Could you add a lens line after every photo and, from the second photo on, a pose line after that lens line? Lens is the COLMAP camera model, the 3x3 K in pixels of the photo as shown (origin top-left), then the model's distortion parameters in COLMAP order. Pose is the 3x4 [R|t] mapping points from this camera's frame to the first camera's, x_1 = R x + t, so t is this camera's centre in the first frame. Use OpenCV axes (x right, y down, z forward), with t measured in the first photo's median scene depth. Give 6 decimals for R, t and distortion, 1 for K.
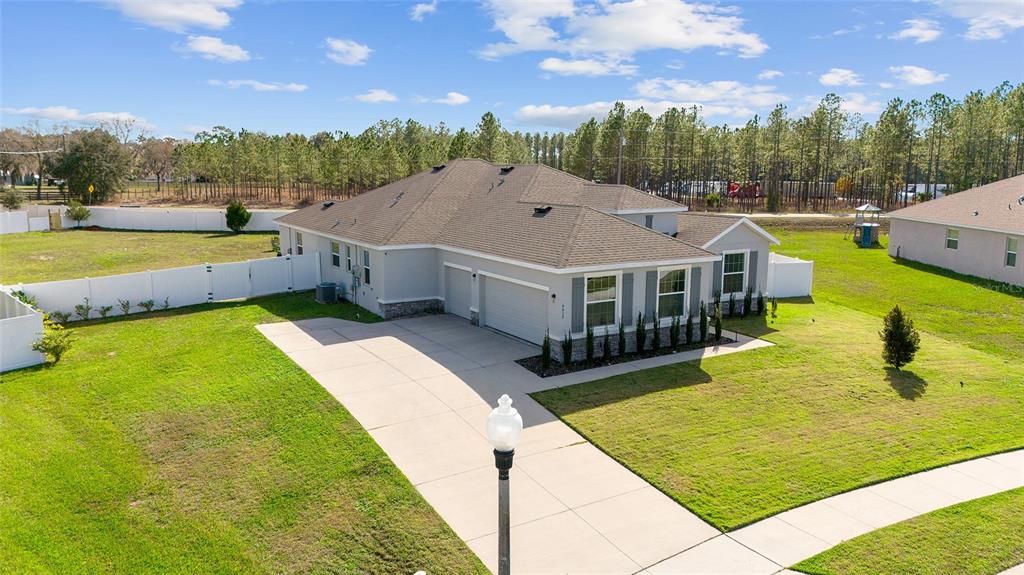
lens RADIAL K [[749.0, 0, 515.6], [0, 749.0, 290.9], [0, 0, 1]] dist [0.084075, -0.092234]
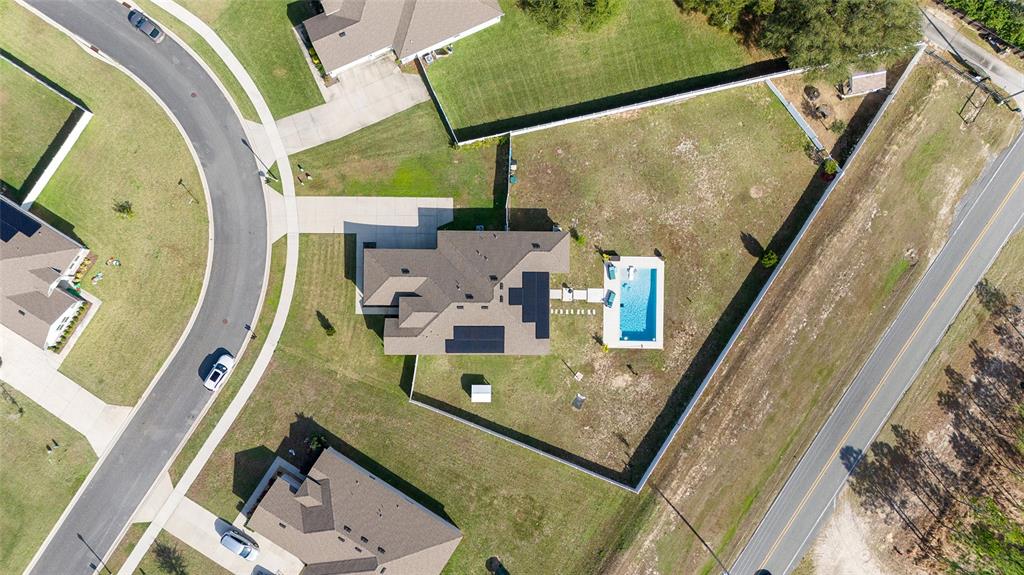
lens RADIAL K [[768.4, 0, 515.1], [0, 768.4, 286.2], [0, 0, 1]] dist [0.067230, -0.056753]
pose [[-0.525043, 0.850771, -0.022774, -0.093664], [-0.168981, -0.077984, 0.982529, -3.844756], [0.834131, 0.519719, 0.184709, 0.921439]]
